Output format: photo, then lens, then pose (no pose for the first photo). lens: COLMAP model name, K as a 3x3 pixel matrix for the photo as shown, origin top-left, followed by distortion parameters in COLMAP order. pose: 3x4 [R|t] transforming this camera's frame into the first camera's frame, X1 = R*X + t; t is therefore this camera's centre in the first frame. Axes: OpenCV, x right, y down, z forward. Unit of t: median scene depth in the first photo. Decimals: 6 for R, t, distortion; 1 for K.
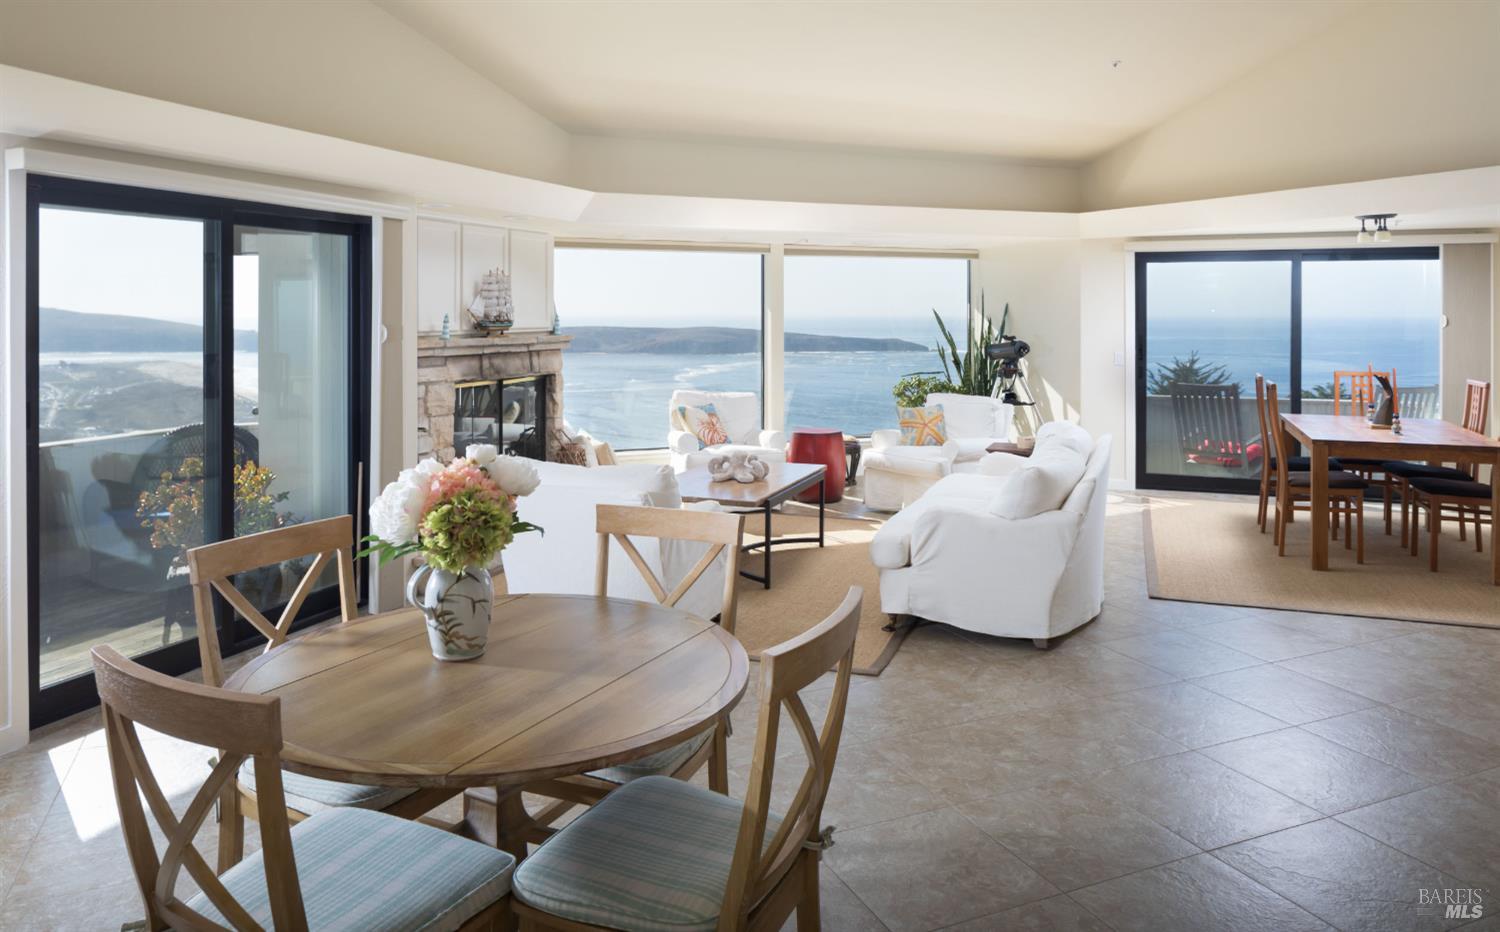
lens RADIAL K [[1034.2, 0, 732.8], [0, 1034.2, 326.9], [0, 0, 1]] dist [0.001639, -0.000373]
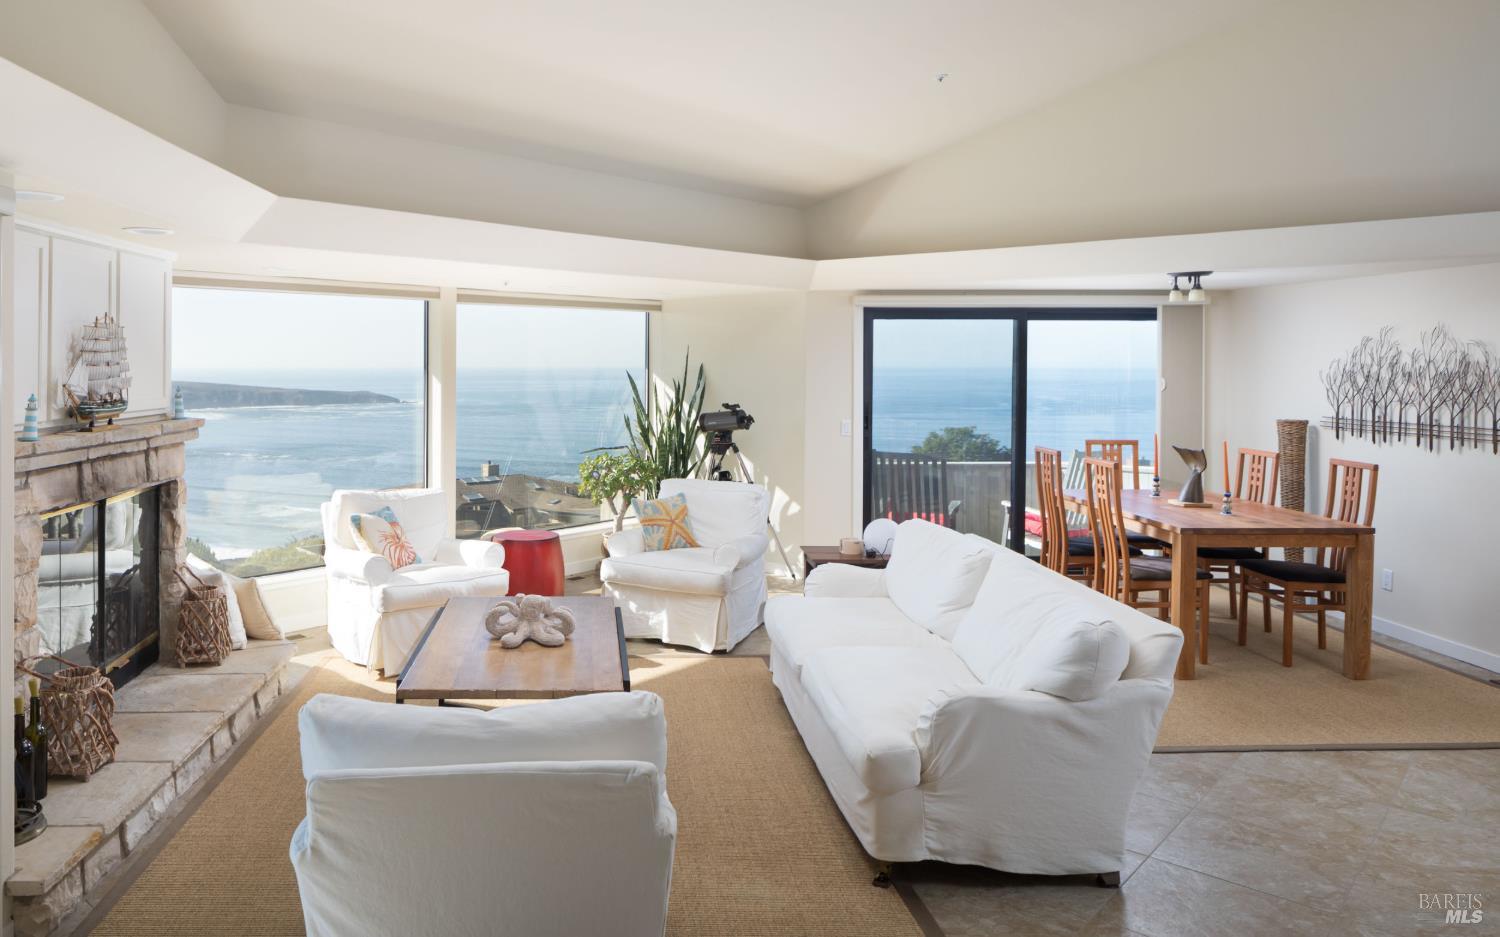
lens RADIAL K [[1040.0, 0, 609.6], [0, 1040.0, 374.1], [0, 0, 1]] dist [0.000391, -0.000817]
pose [[0.924536, -0.005143, 0.381061, -0.156778], [0.006353, 0.999978, -0.001918, -0.015888], [-0.381042, 0.004194, 0.924548, 0.279456]]
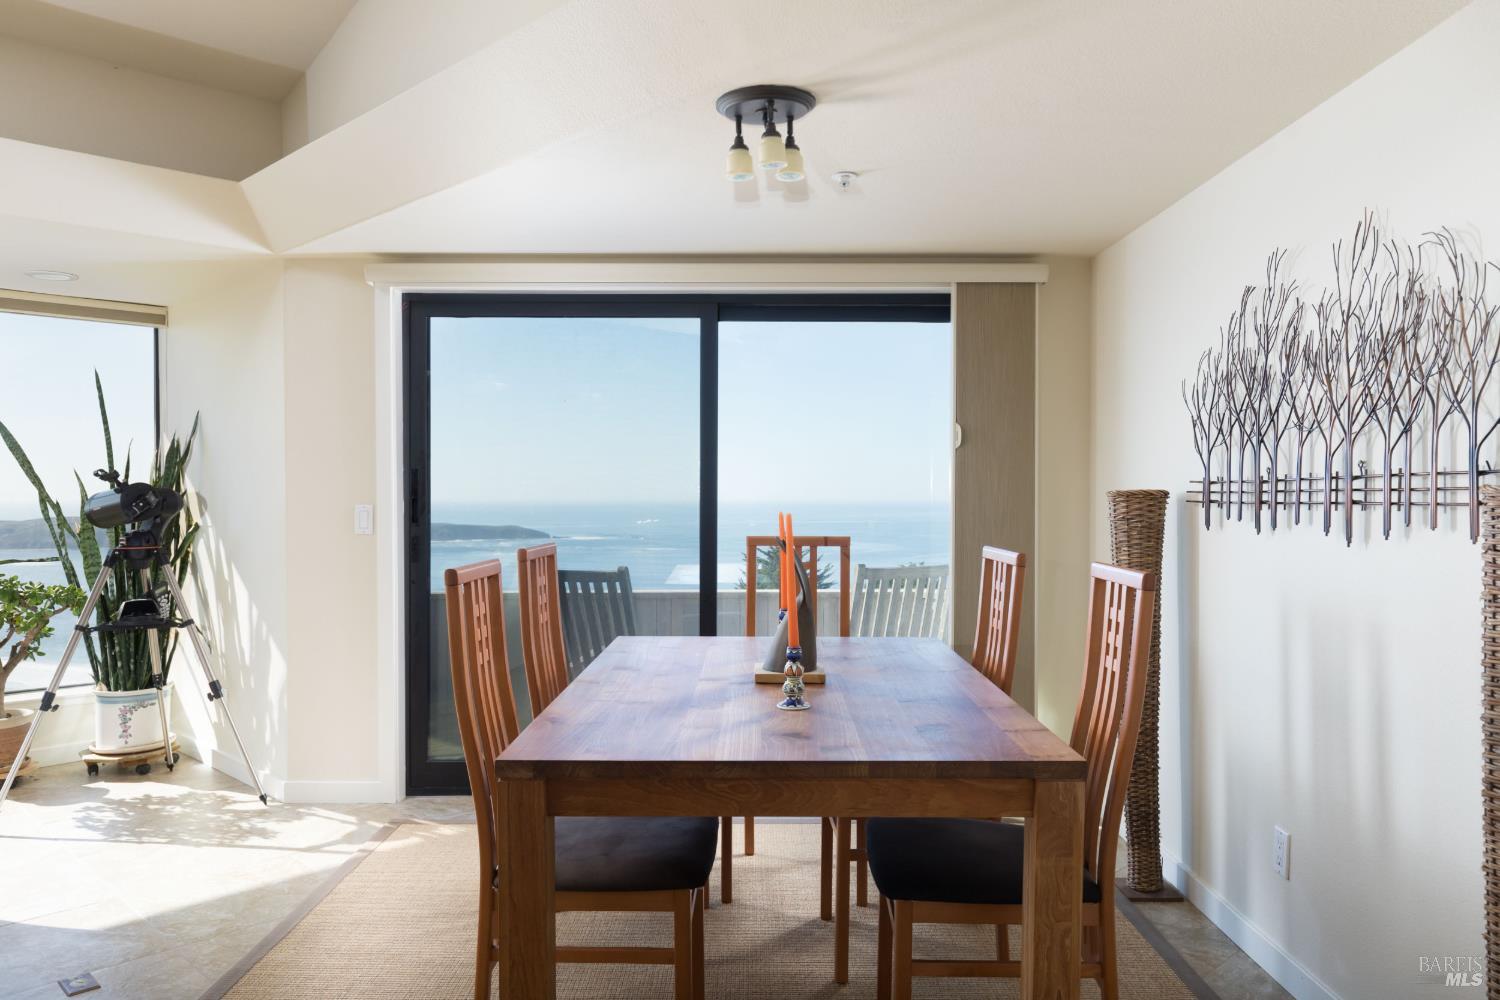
lens RADIAL K [[1096.0, 0, 750.0], [0, 1096.0, 500.0], [0, 0, 1]] dist [0.000146, 0.000568]
pose [[0.934843, -0.000797, 0.355060, 0.379725], [0.005345, 0.999916, -0.011827, 0.030023], [-0.355021, 0.012954, 0.934769, 0.506835]]
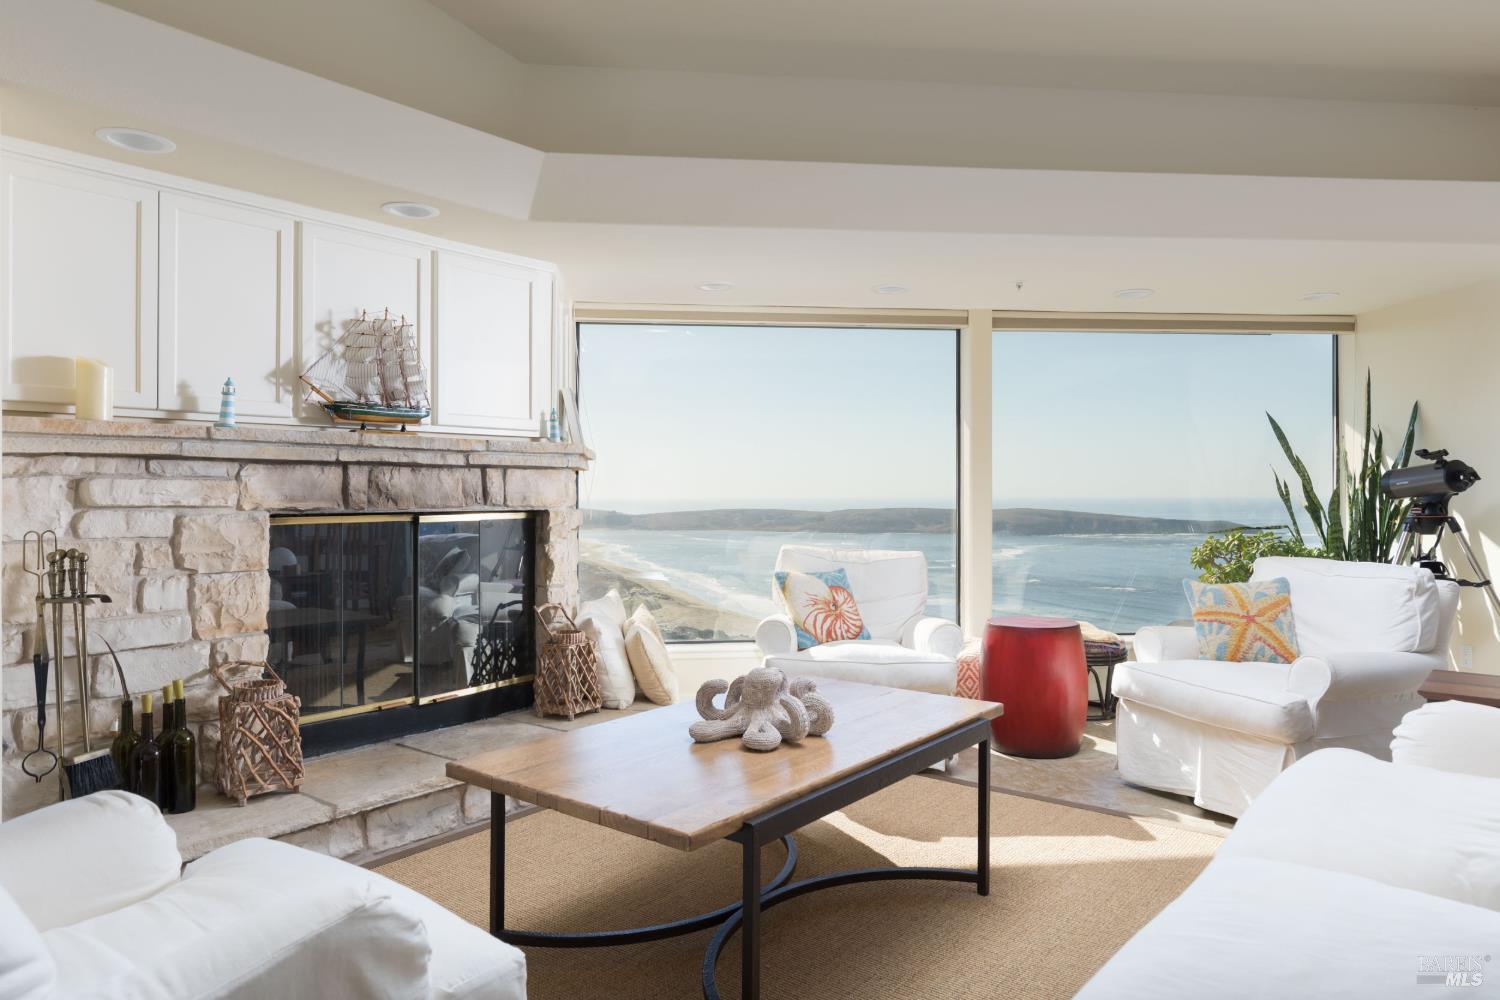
lens RADIAL K [[972.2, 0, 750.0], [0, 972.2, 500.0], [0, 0, 1]] dist [0.007999, 0.000235]
pose [[0.955807, -0.002253, -0.293985, 0.092428], [-0.000414, 0.999959, -0.009008, 0.041325], [0.293994, 0.008731, 0.955768, 0.471178]]
